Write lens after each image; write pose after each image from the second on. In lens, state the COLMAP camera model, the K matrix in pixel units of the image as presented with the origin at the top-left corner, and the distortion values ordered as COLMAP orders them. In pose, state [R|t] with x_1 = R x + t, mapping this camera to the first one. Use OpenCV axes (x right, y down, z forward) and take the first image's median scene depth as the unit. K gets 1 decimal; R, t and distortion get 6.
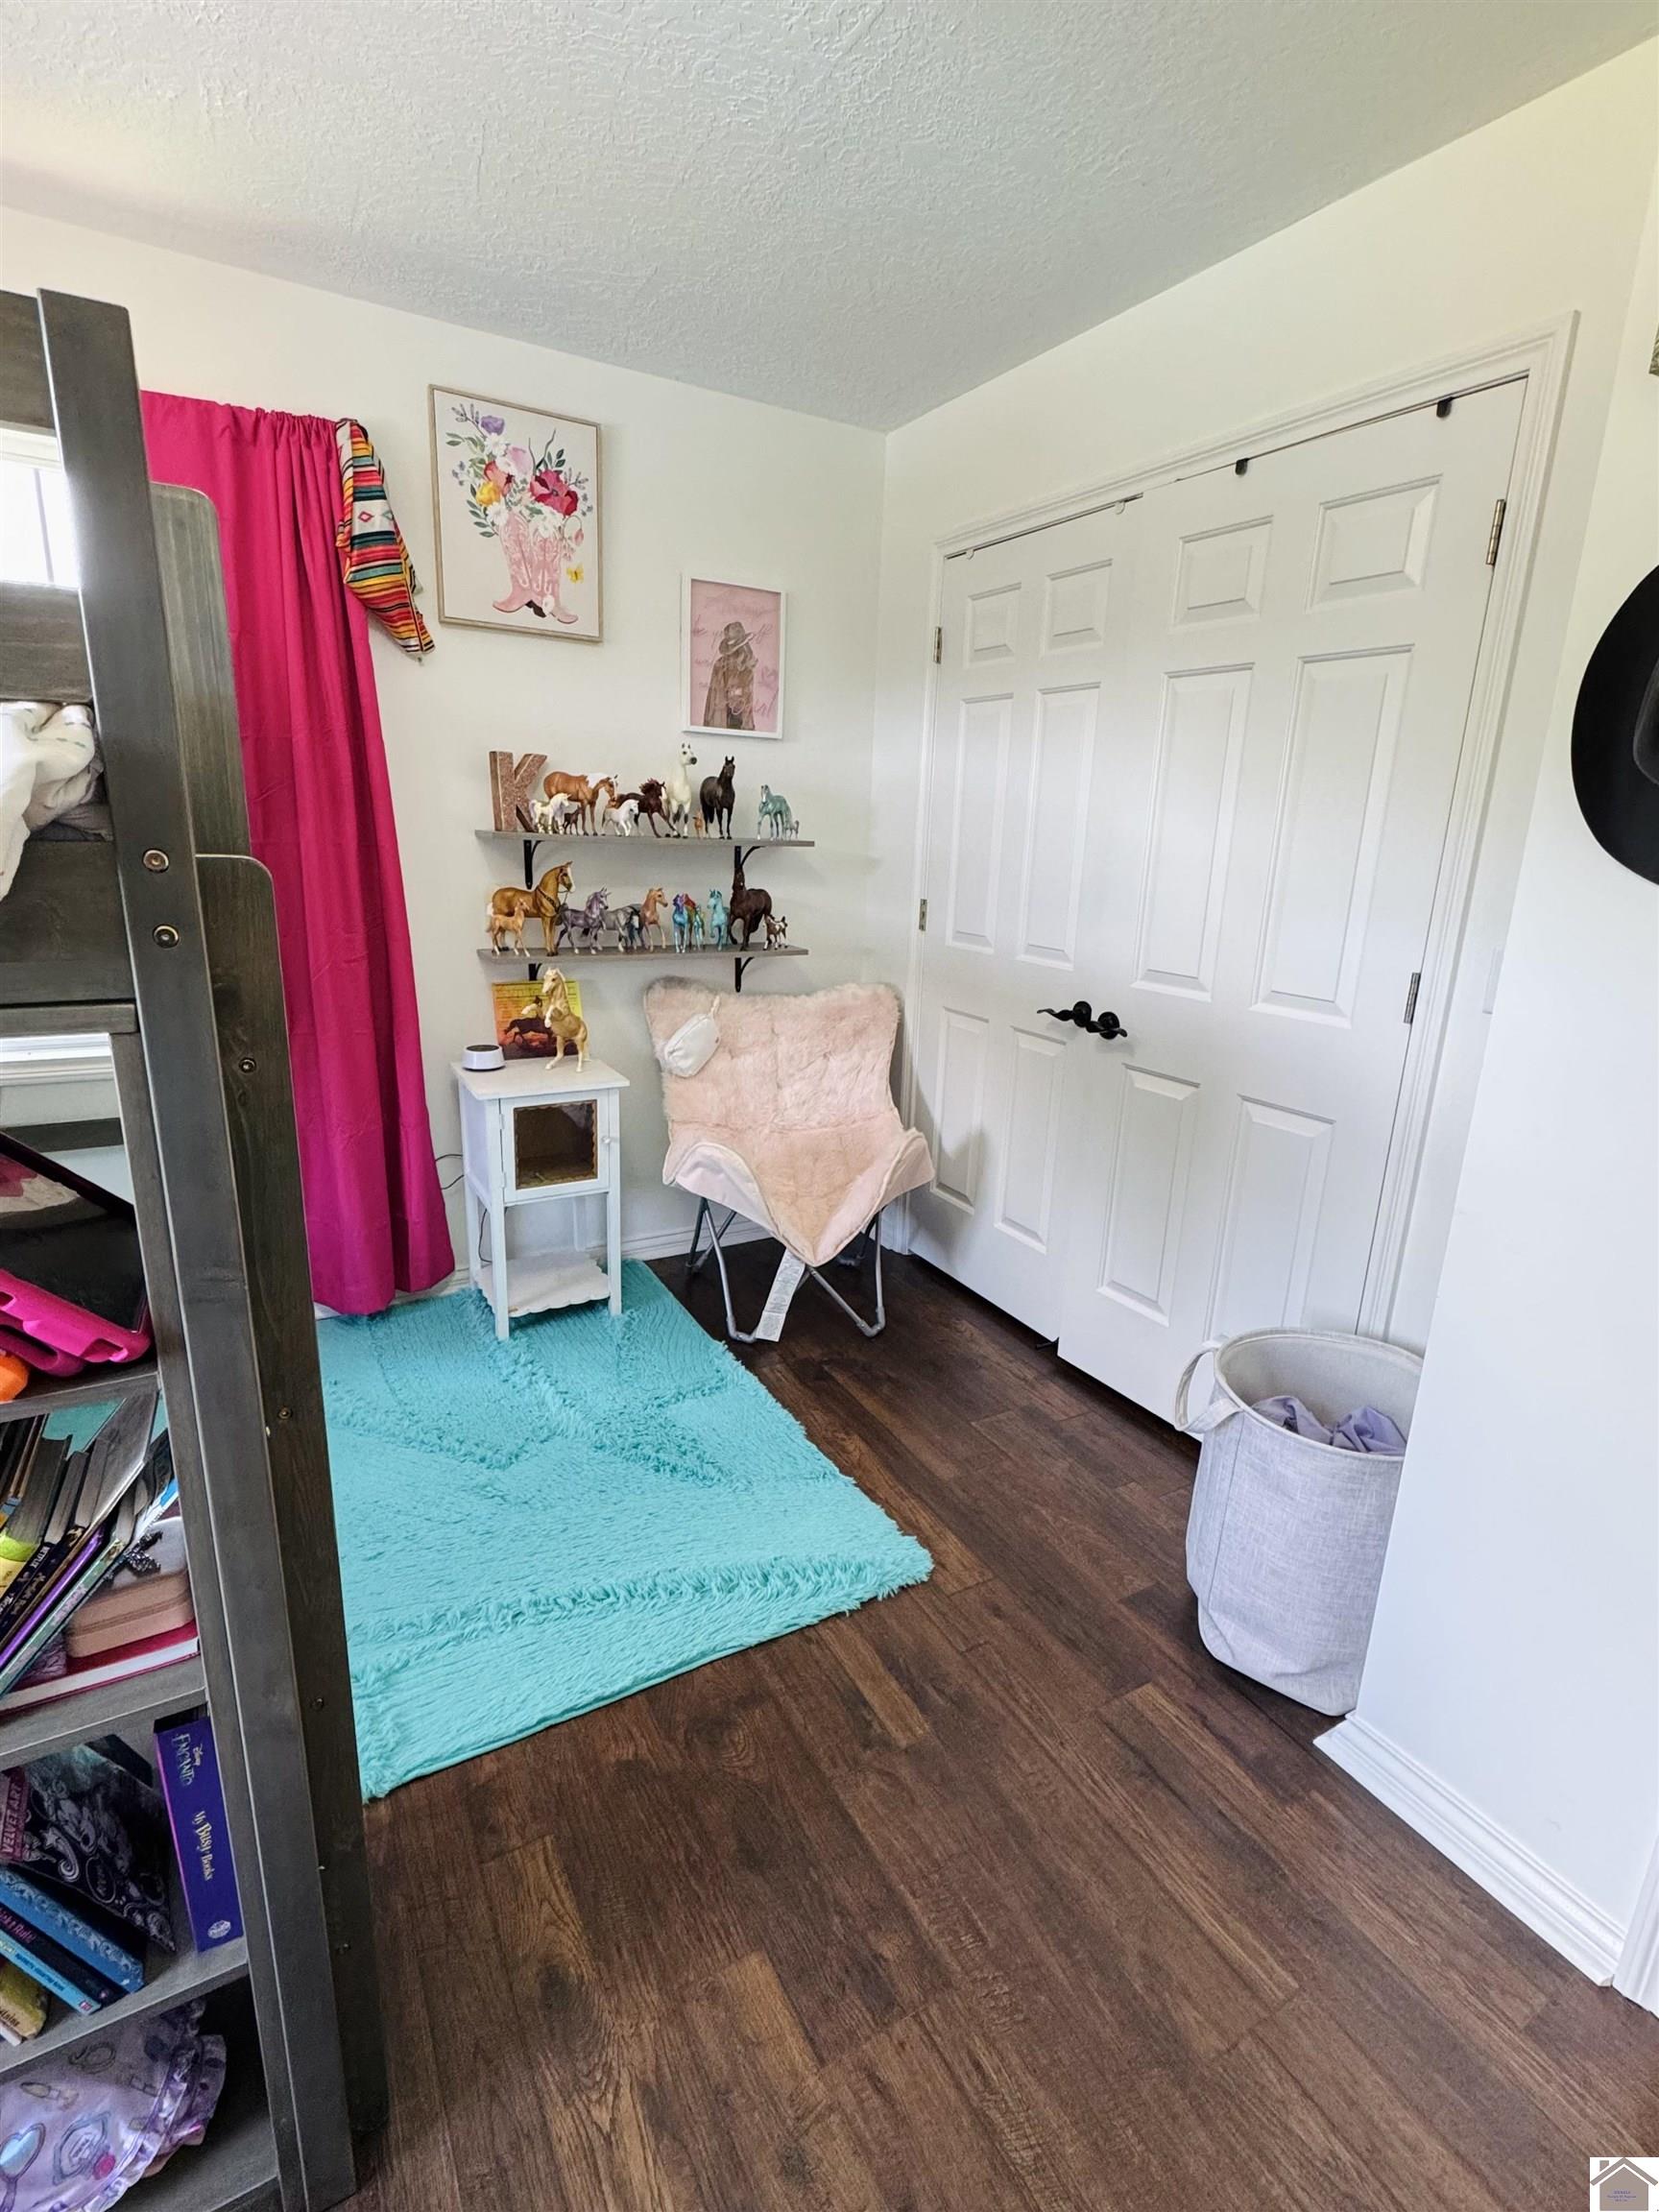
lens RADIAL K [[1058.7, 0, 852.0], [0, 1058.7, 1101.6], [0, 0, 1]] dist [0.003137, -0.000562]
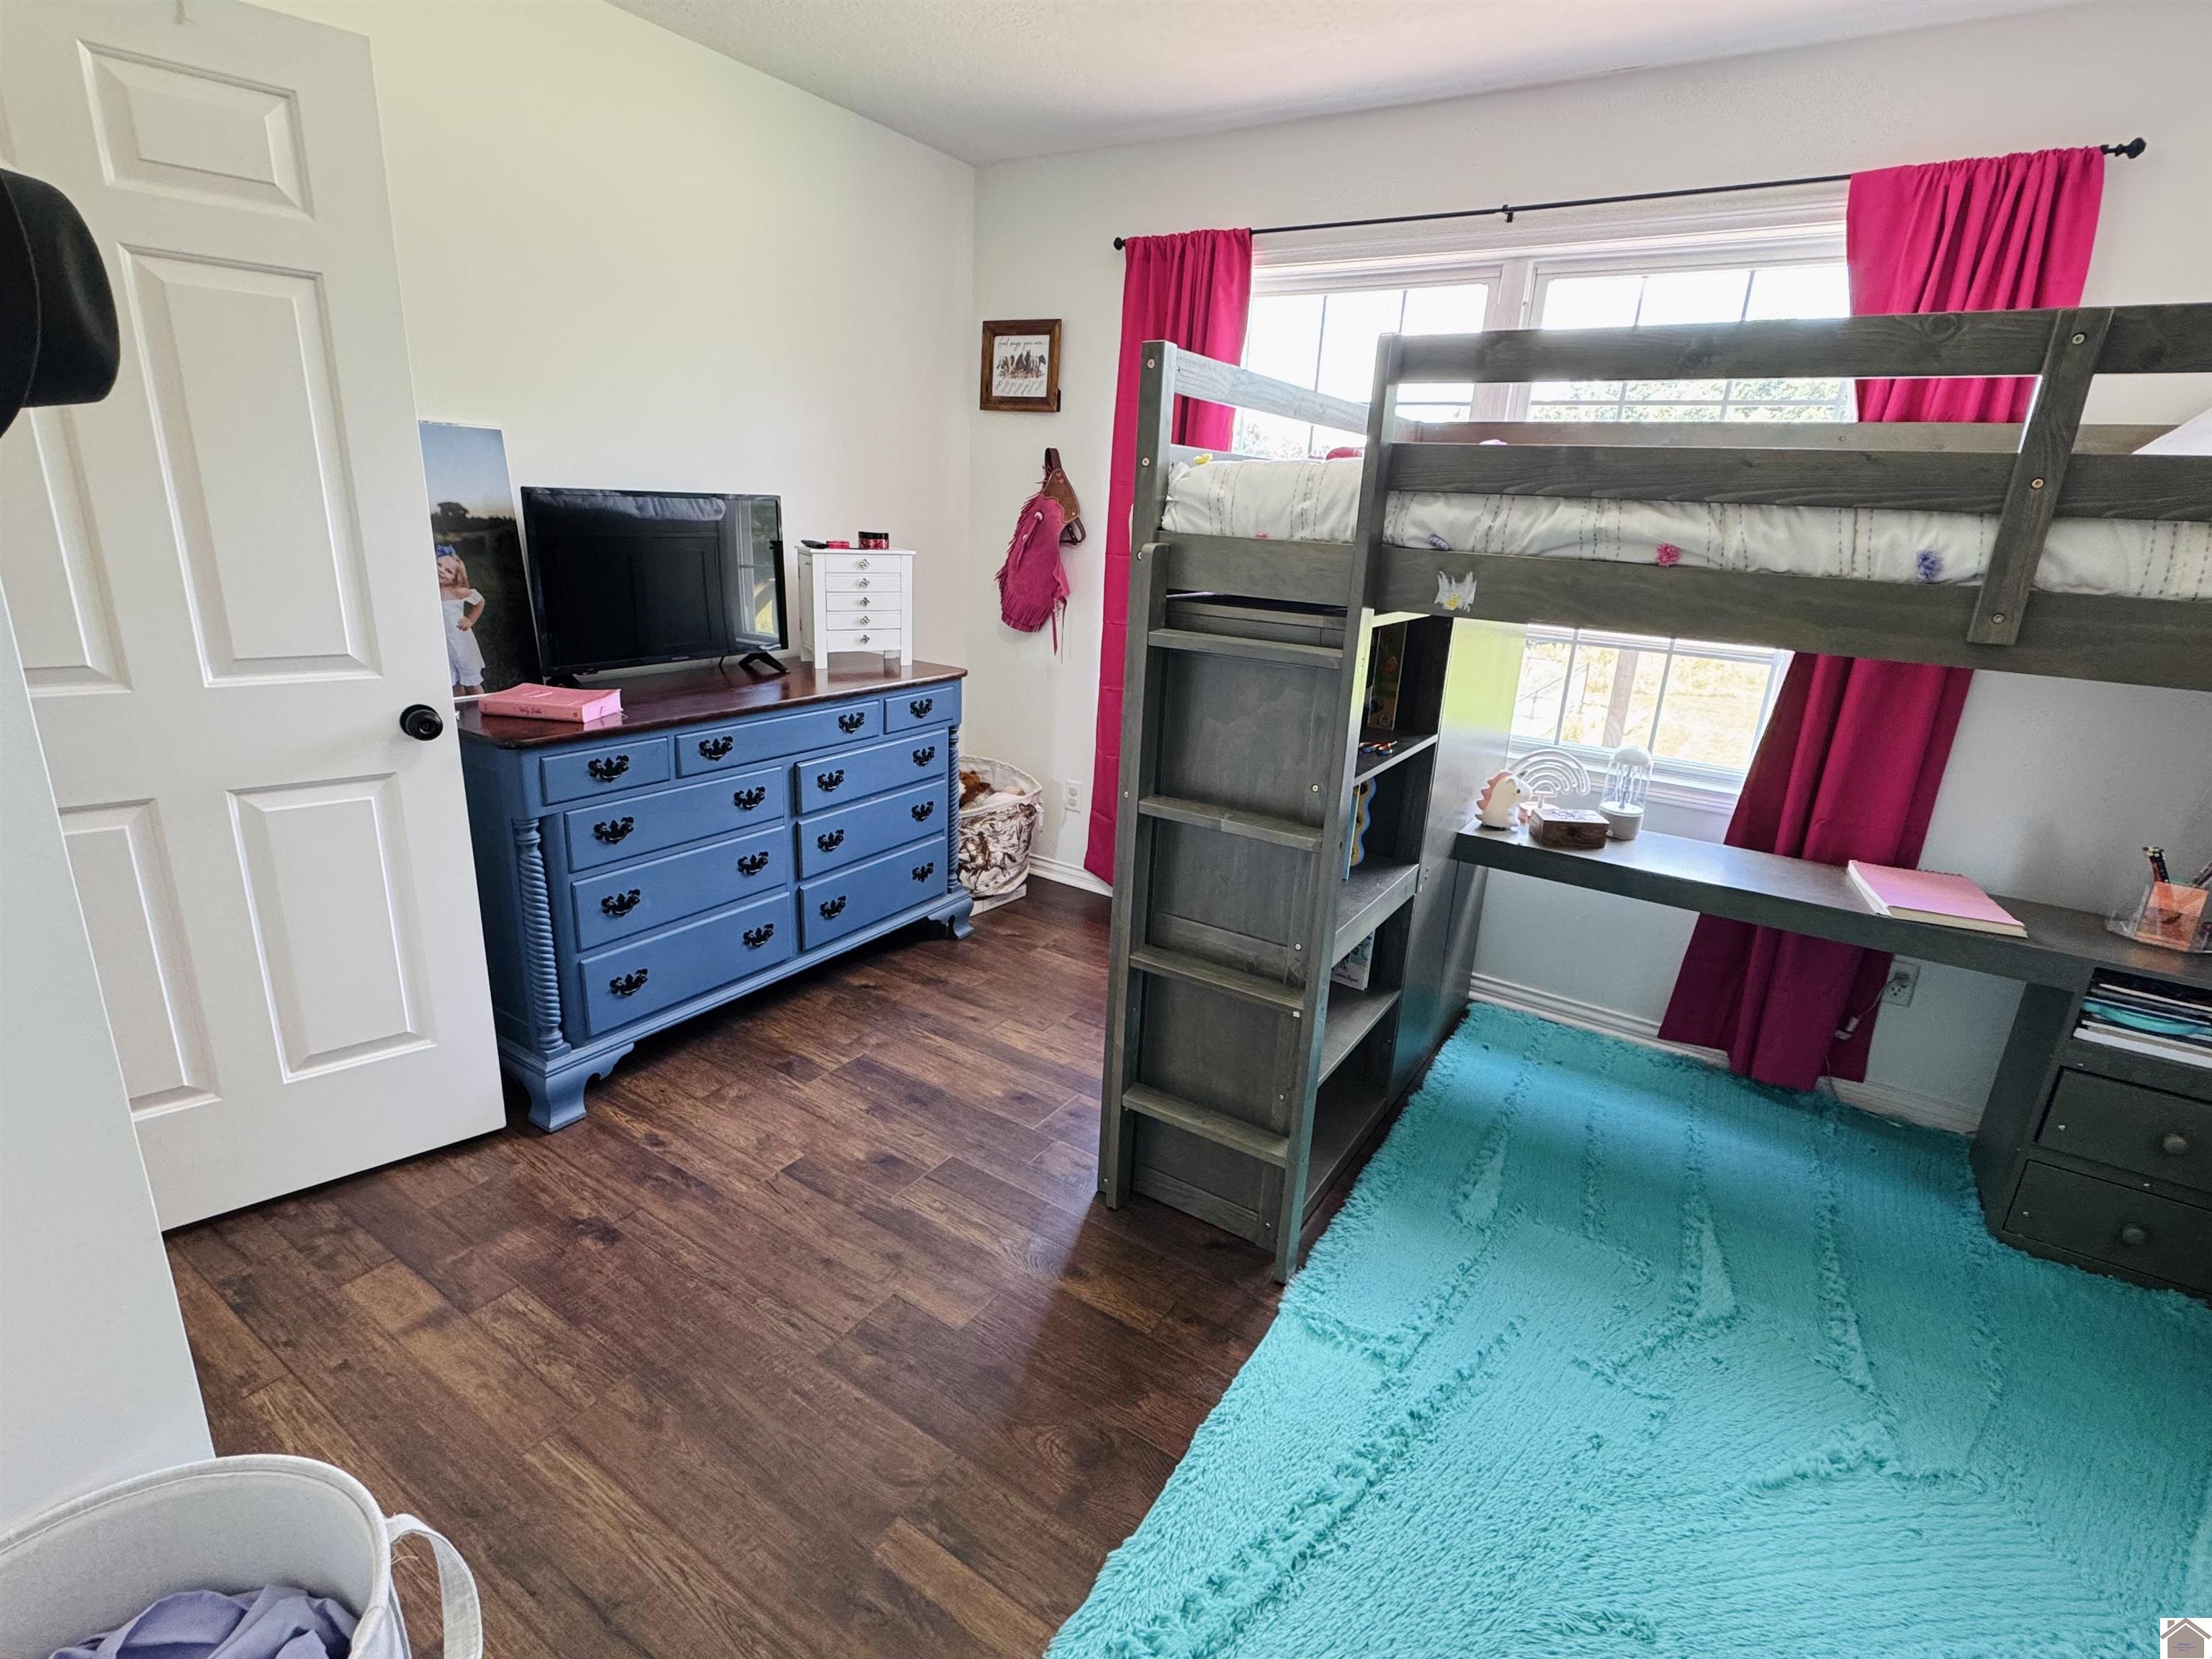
lens RADIAL K [[1058.7, 0, 1091.5], [0, 1058.7, 829.0], [0, 0, 1]] dist [0.003137, -0.000562]
pose [[-0.898518, 0.044046, -0.436721, 0.177370], [-0.198757, 0.846276, 0.494279, -0.252225], [0.391358, 0.530920, -0.751640, 0.934235]]
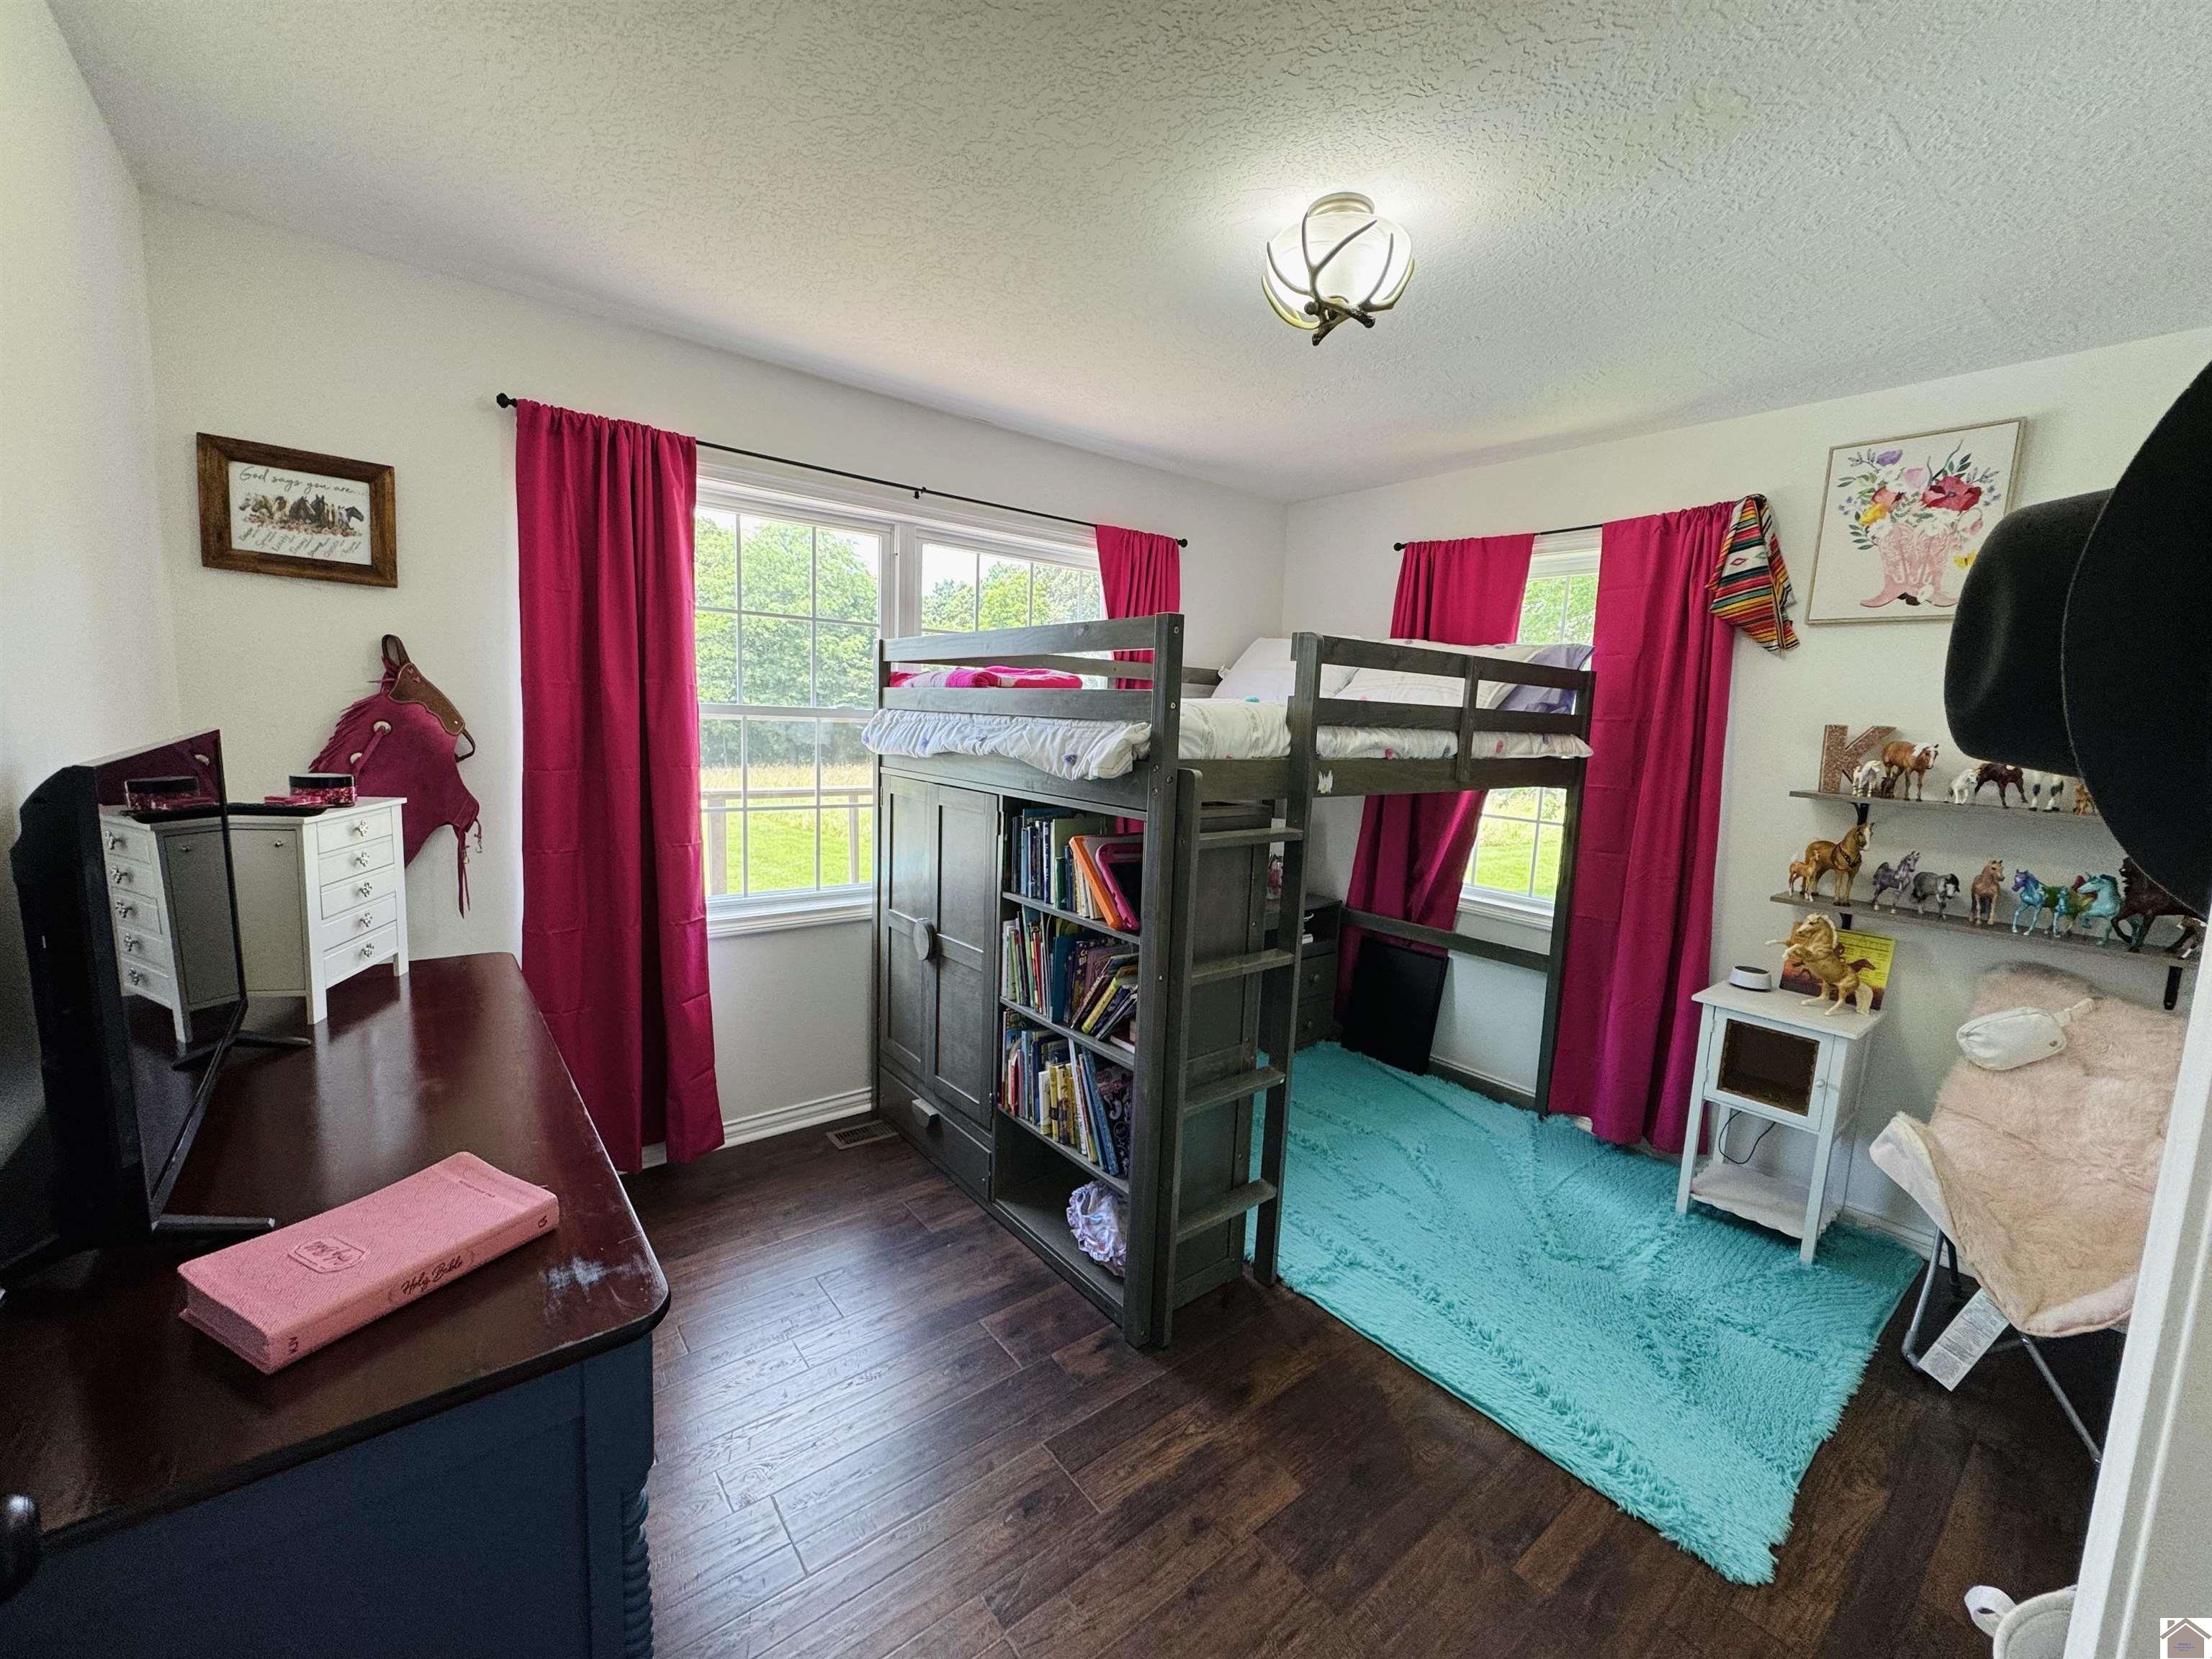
lens RADIAL K [[908.4, 0, 1102.9], [0, 908.4, 825.4], [0, 0, 1]] dist [0.000444, 0.000407]
pose [[0.140728, 0.087972, -0.986132, 0.562646], [-0.296110, 0.954191, 0.042865, -0.036885], [0.944730, 0.285971, 0.160331, 0.134316]]
